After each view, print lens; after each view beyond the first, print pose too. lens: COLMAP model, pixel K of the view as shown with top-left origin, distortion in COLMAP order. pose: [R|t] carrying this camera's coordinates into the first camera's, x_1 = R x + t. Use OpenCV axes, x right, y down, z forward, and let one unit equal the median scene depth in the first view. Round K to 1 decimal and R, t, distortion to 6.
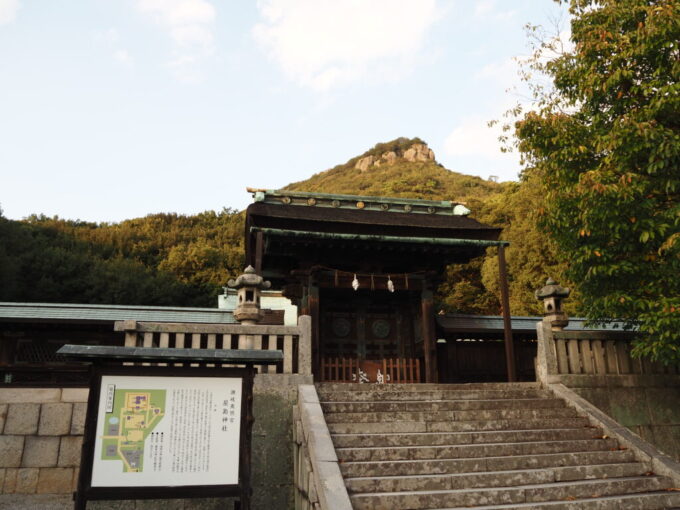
lens RADIAL K [[554.4, 0, 340.0], [0, 554.4, 255.0], [0, 0, 1]] dist [-0.042448, 0.004437]
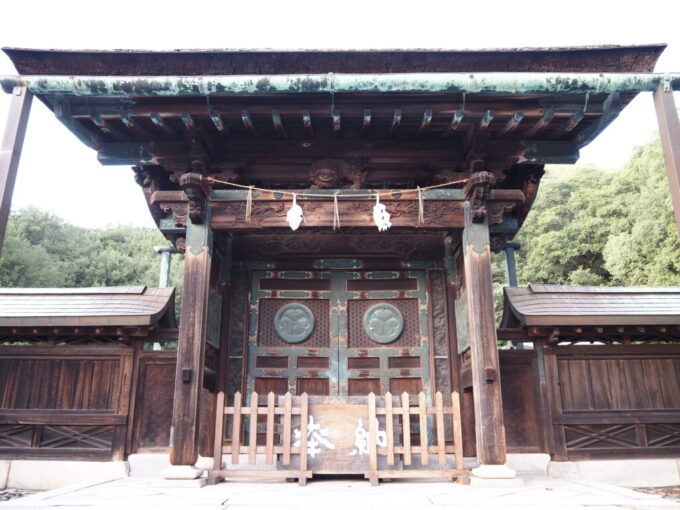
lens RADIAL K [[554.4, 0, 340.0], [0, 554.4, 255.0], [0, 0, 1]] dist [-0.042448, 0.004437]
pose [[0.979963, -0.048985, -0.193060, 0.035985], [0.047258, 0.998791, -0.013538, 0.022691], [0.193490, 0.004143, 0.981094, 0.150006]]
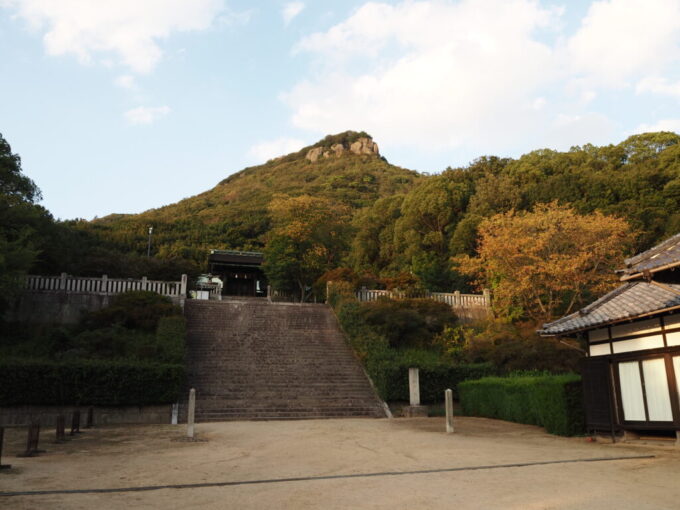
lens RADIAL K [[554.4, 0, 340.0], [0, 554.4, 255.0], [0, 0, 1]] dist [-0.042448, 0.004437]
pose [[0.996801, 0.022820, 0.076598, 0.115060], [-0.025779, 0.998950, 0.037861, -0.067030], [-0.075654, -0.039715, 0.996343, -0.749592]]
